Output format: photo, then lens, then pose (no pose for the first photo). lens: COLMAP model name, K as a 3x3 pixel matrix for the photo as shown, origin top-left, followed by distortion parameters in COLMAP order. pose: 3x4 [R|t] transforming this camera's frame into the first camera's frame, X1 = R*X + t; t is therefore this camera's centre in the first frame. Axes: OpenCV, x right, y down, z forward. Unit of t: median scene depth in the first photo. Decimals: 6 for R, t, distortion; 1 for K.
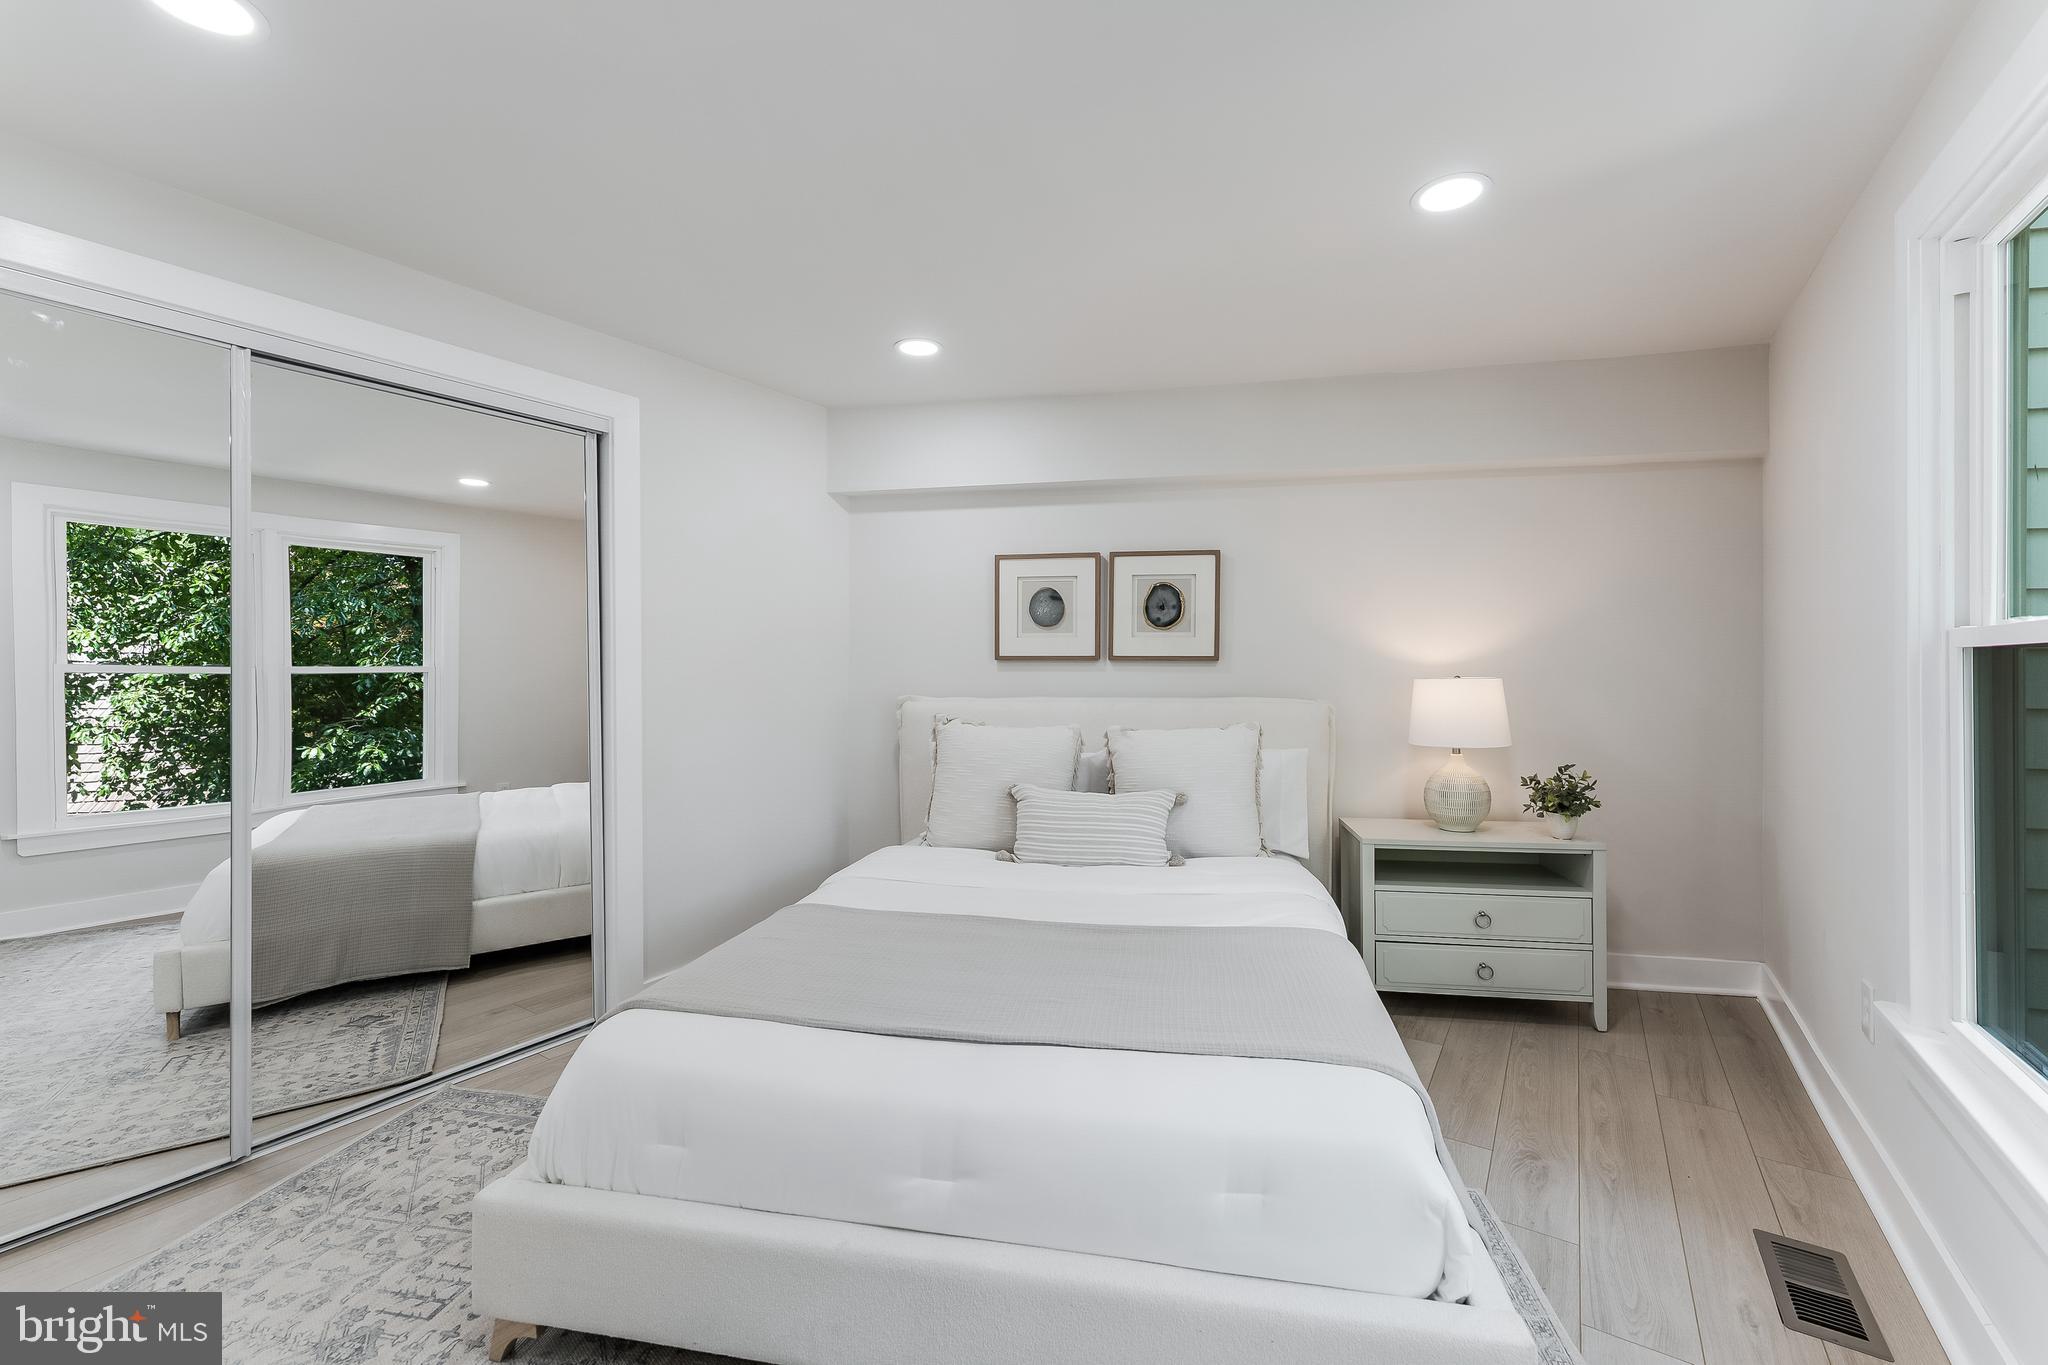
lens RADIAL K [[821.2, 0, 1027.6], [0, 821.2, 676.7], [0, 0, 1]] dist [0.005478, 0.000150]
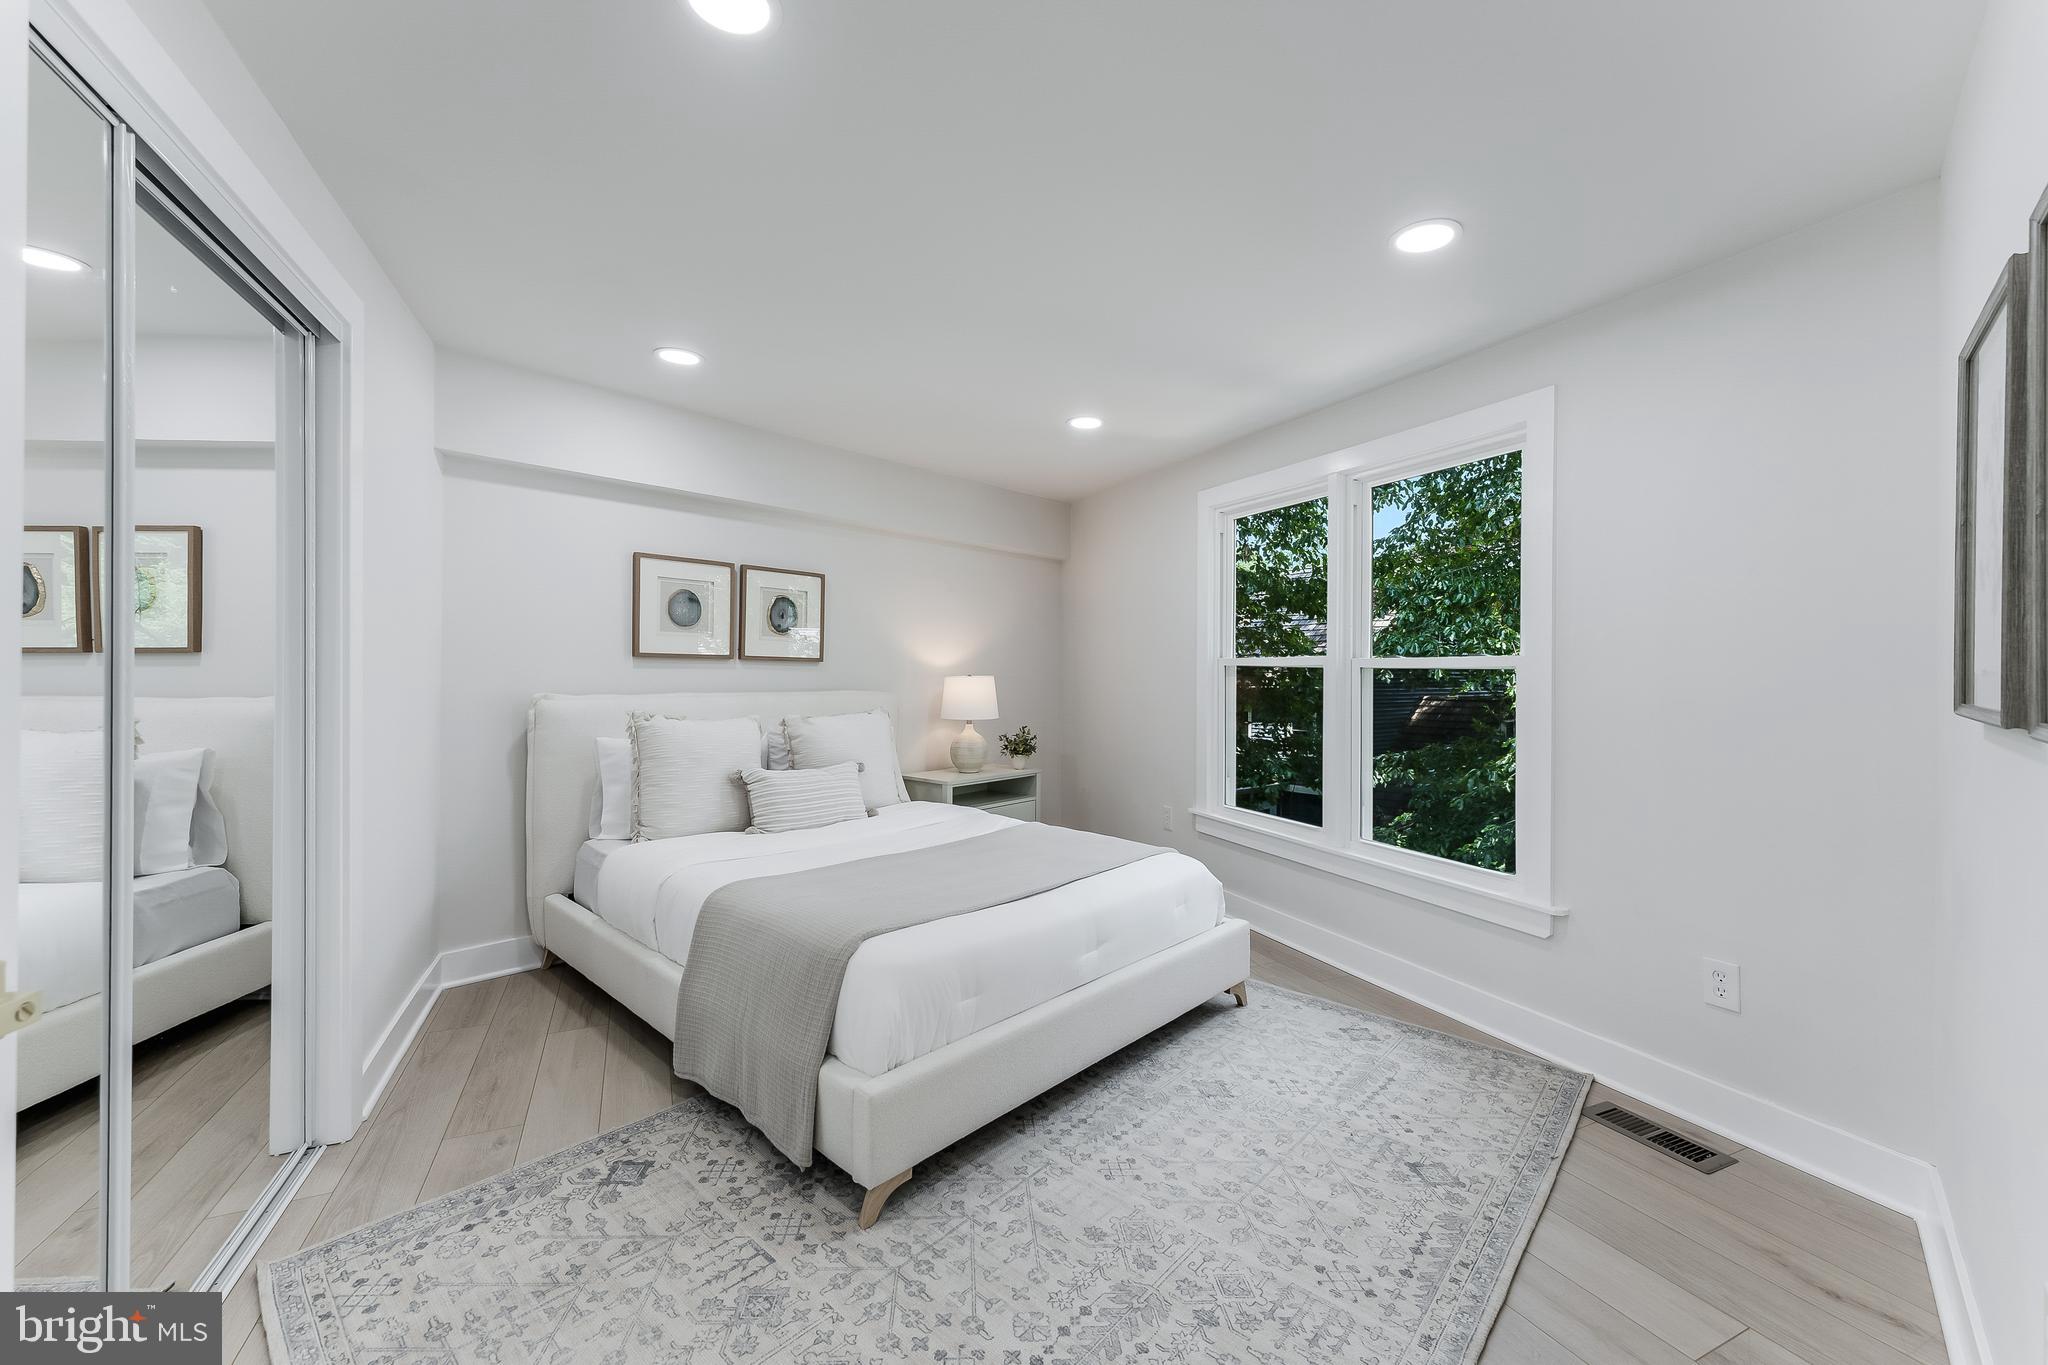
lens RADIAL K [[813.5, 0, 1041.8], [0, 813.5, 672.1], [0, 0, 1]] dist [0.001967, 0.000308]
pose [[0.517252, 0.008261, 0.855793, -0.663375], [-0.004900, 0.999966, -0.006691, 0.002973], [-0.855819, -0.000733, 0.517275, 0.064889]]
